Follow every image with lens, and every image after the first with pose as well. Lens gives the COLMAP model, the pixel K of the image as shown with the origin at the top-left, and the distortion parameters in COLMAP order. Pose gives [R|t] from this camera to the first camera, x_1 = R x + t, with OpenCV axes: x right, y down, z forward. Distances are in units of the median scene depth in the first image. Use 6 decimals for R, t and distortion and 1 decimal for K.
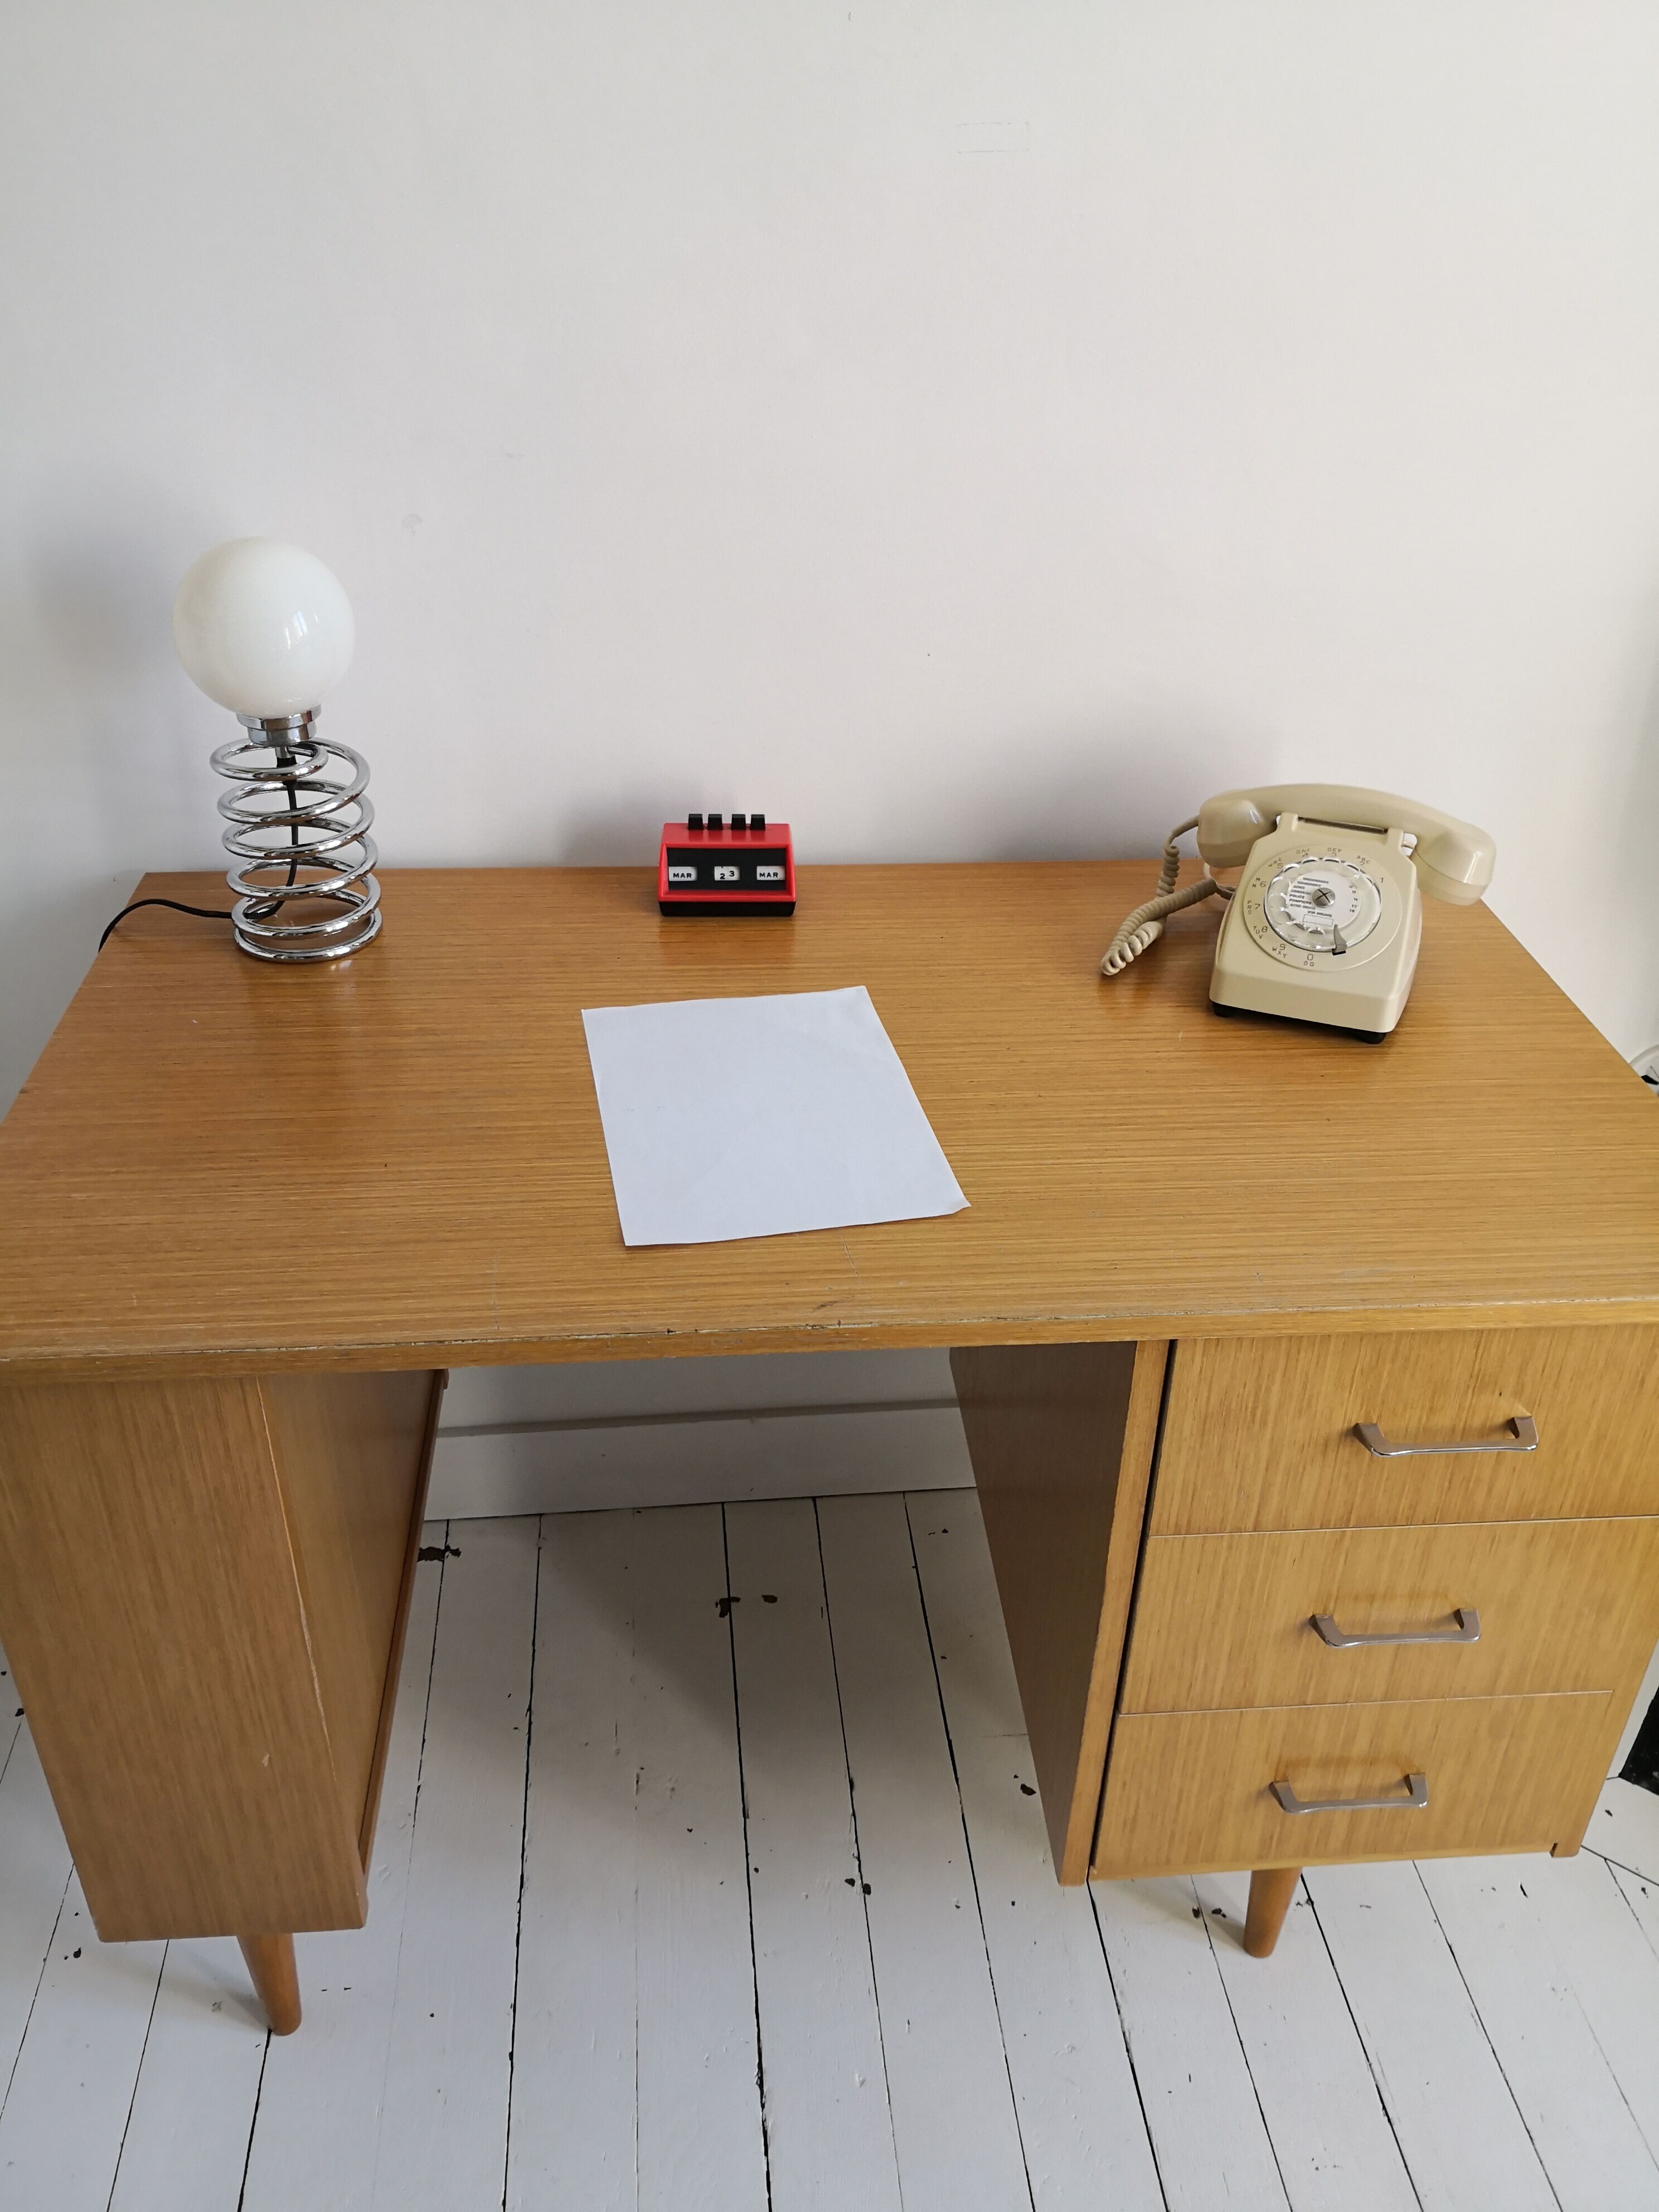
lens RADIAL K [[1793.1, 0, 817.5], [0, 1793.1, 1104.7], [0, 0, 1]] dist [0.000031, -0.000634]
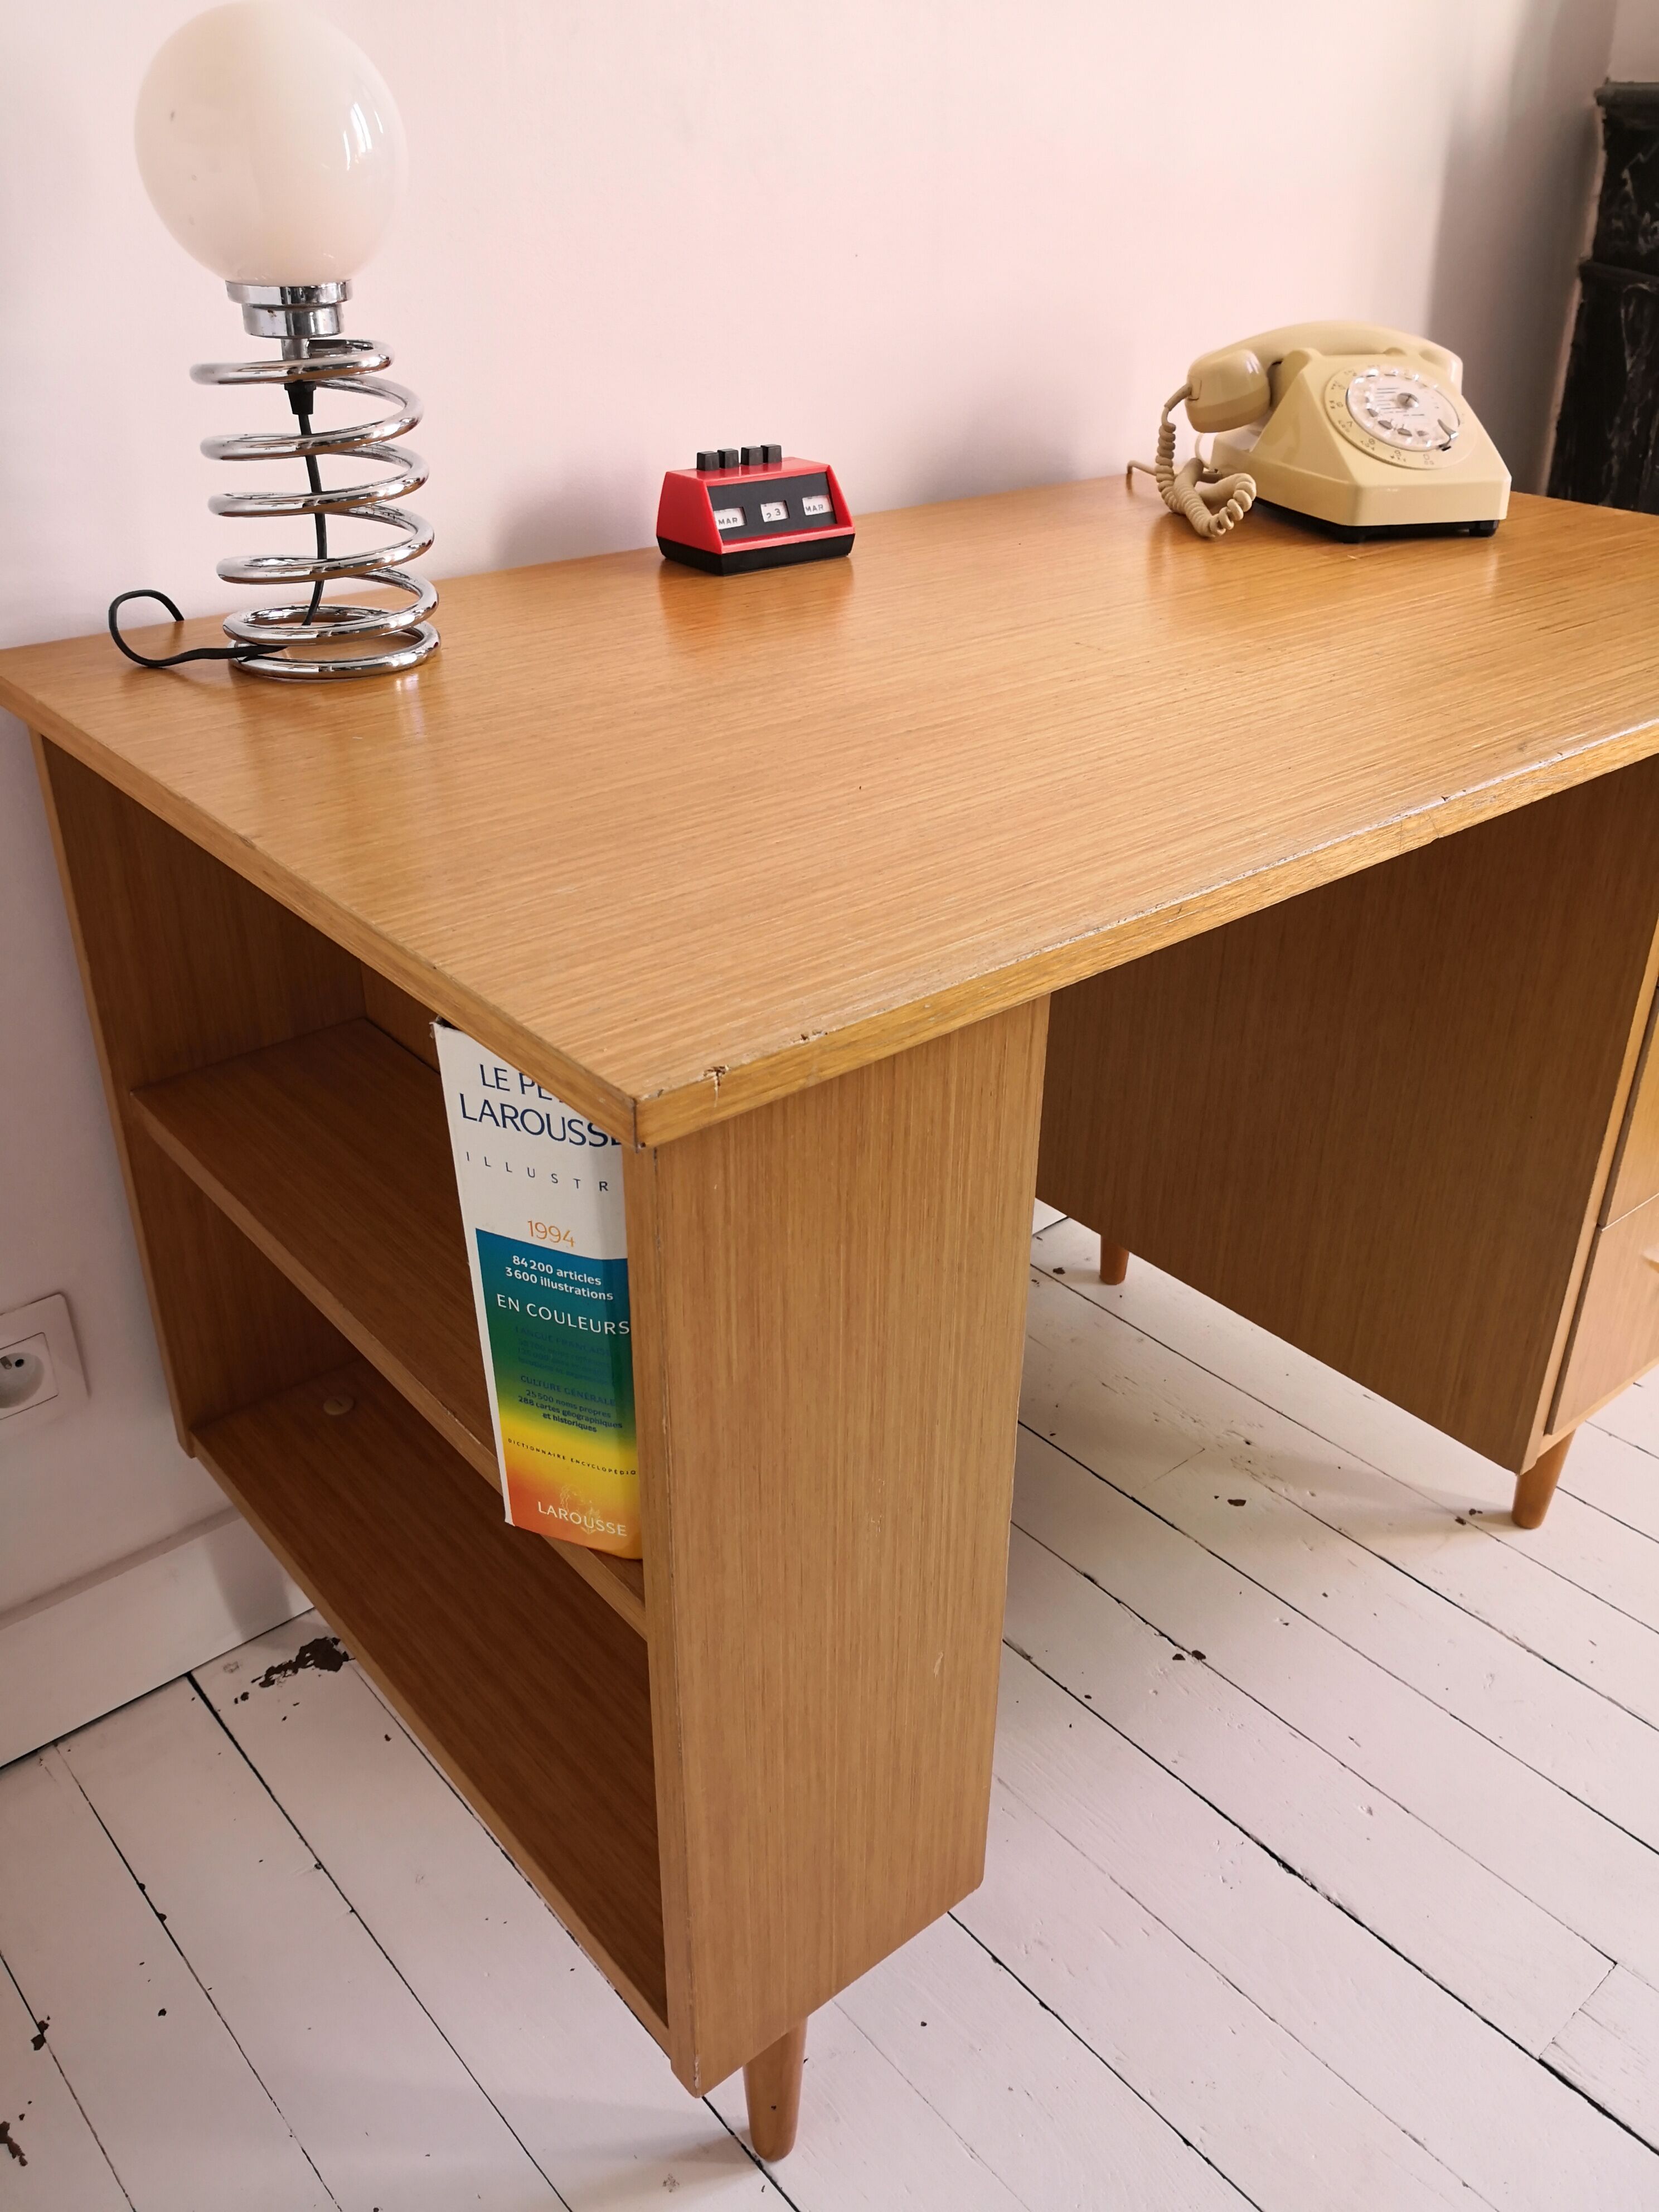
lens RADIAL K [[1802.6, 0, 822.2], [0, 1802.6, 1097.8], [0, 0, 1]] dist [0.080792, -0.275968]
pose [[0.816088, -0.287545, 0.501317, -0.621678], [0.307633, 0.950470, 0.044378, 0.110168], [-0.489247, 0.118005, 0.864125, 0.382779]]
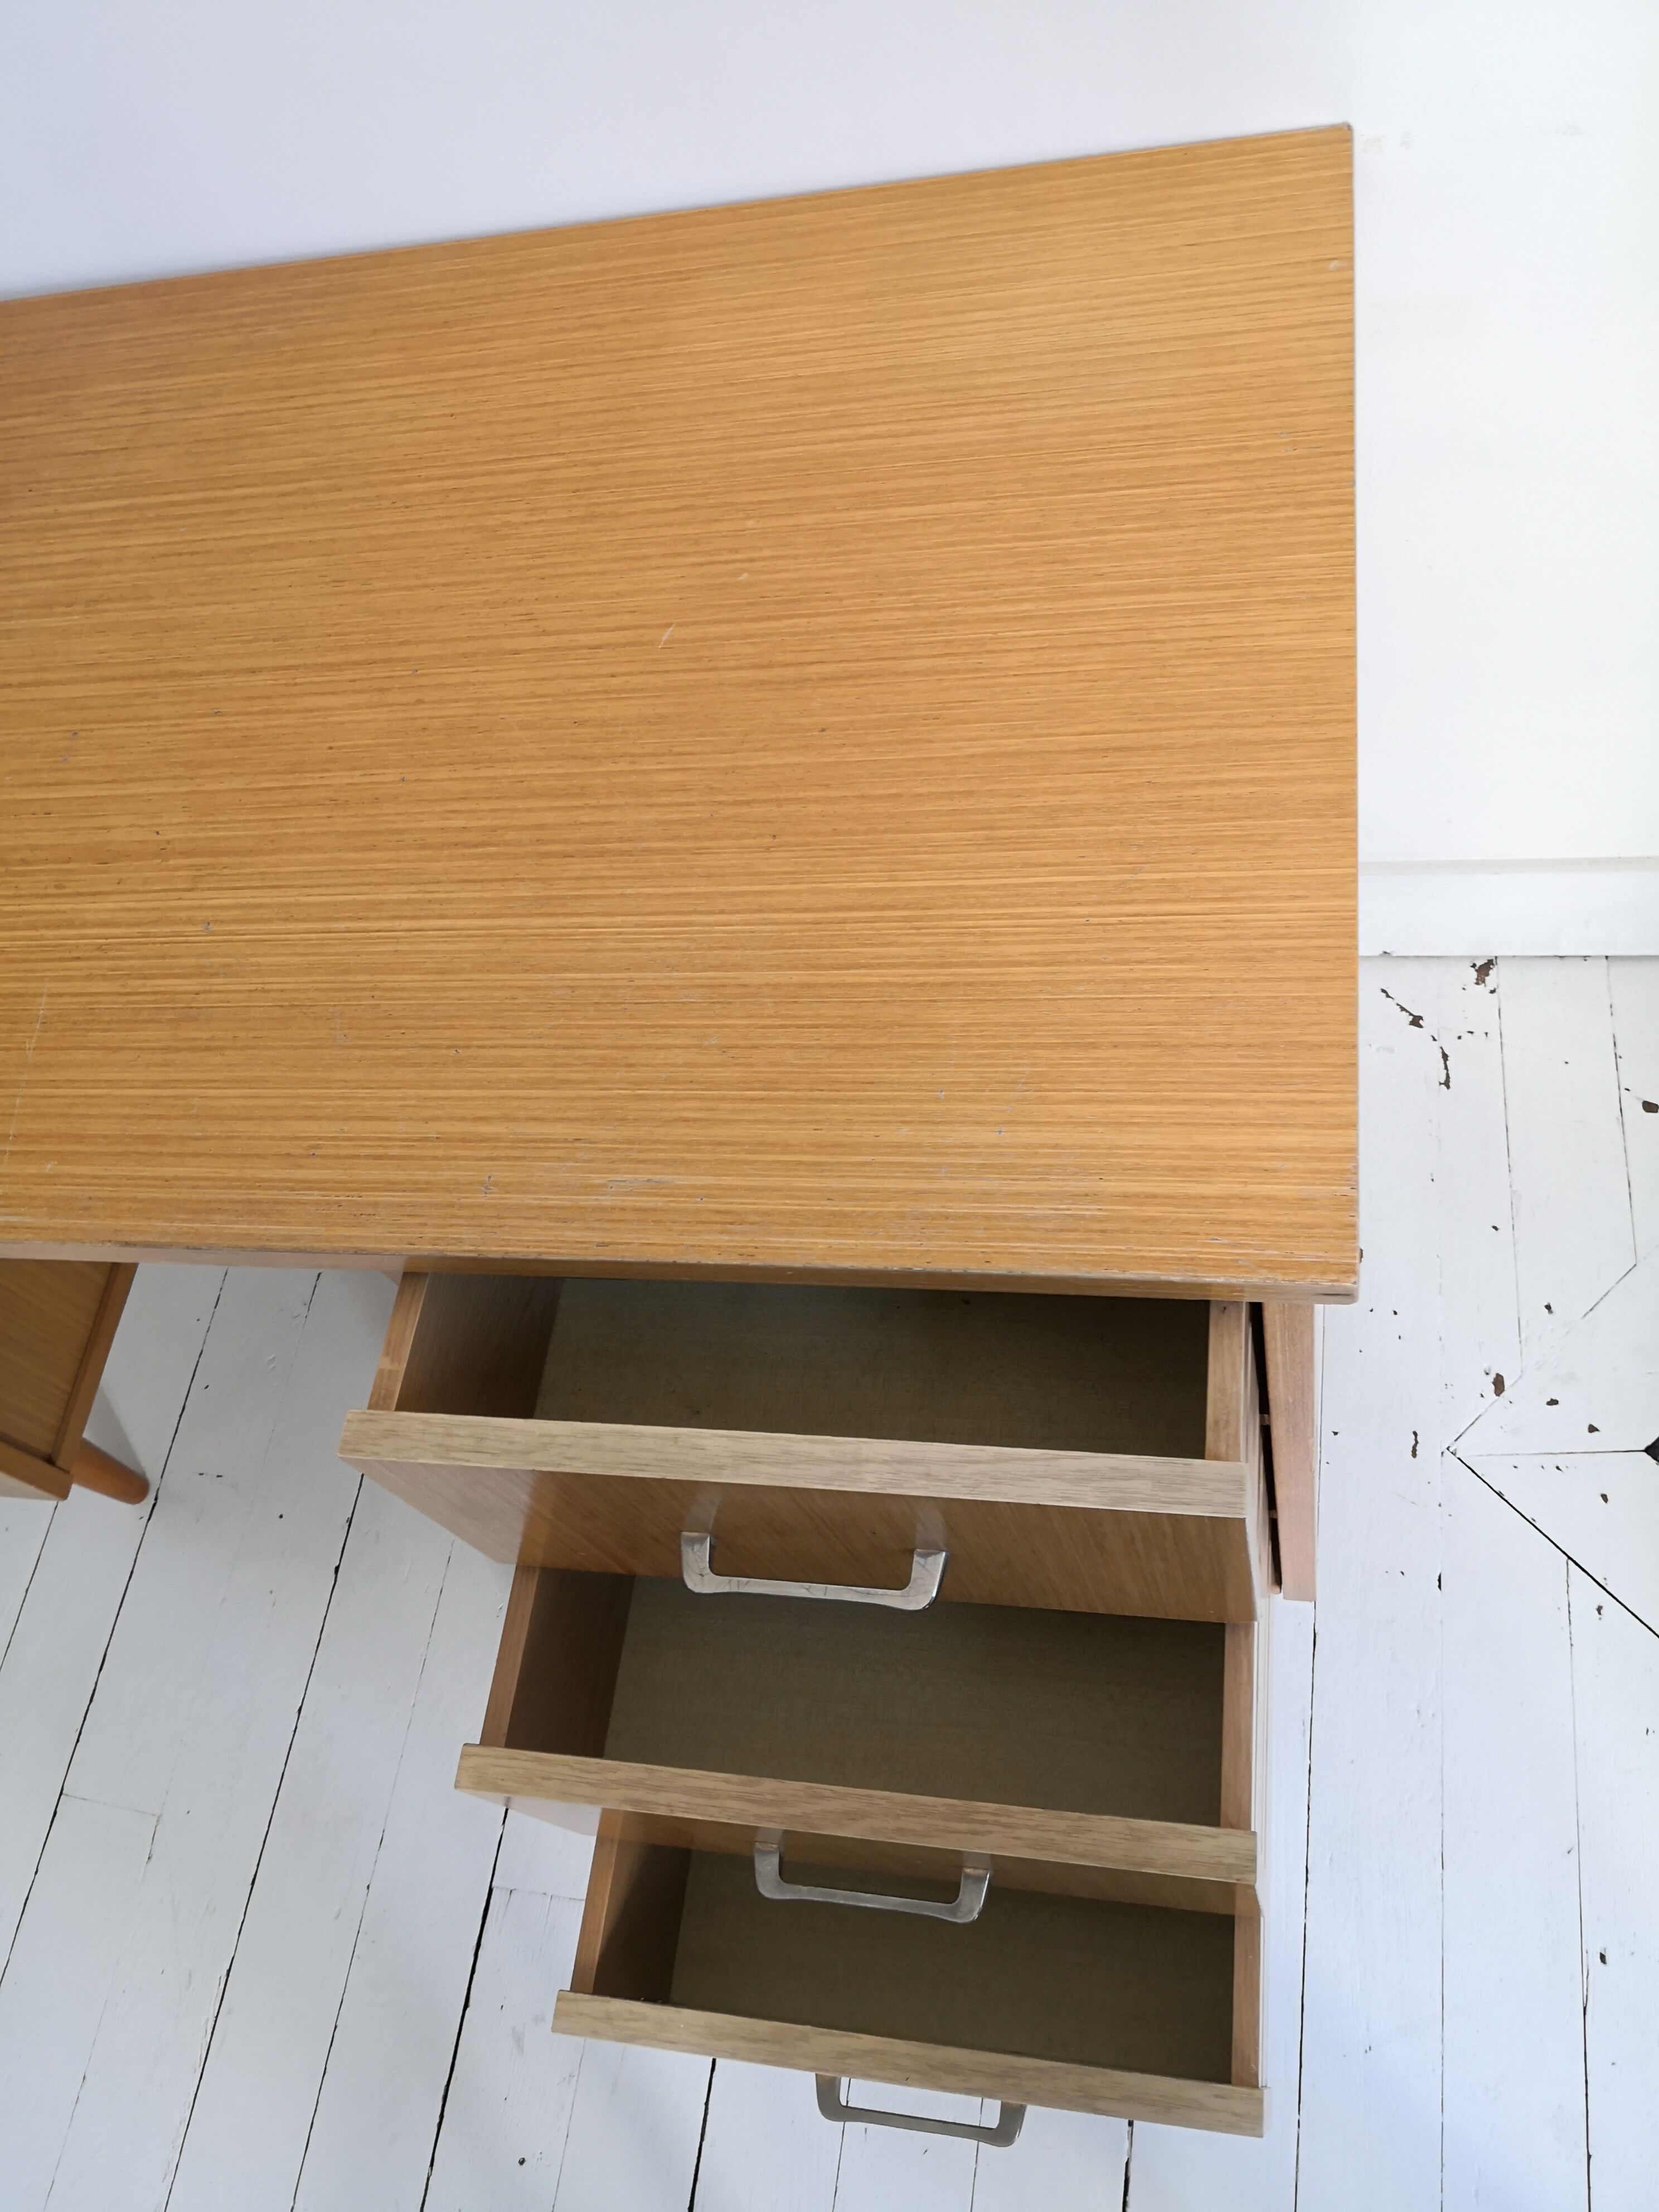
lens RADIAL K [[1802.6, 0, 822.2], [0, 1802.6, 1097.8], [0, 0, 1]] dist [0.080792, -0.275968]
pose [[0.947817, 0.065444, -0.312024, 0.512033], [0.104945, 0.860116, 0.499186, -0.235407], [0.301046, -0.505883, 0.808365, 0.428981]]
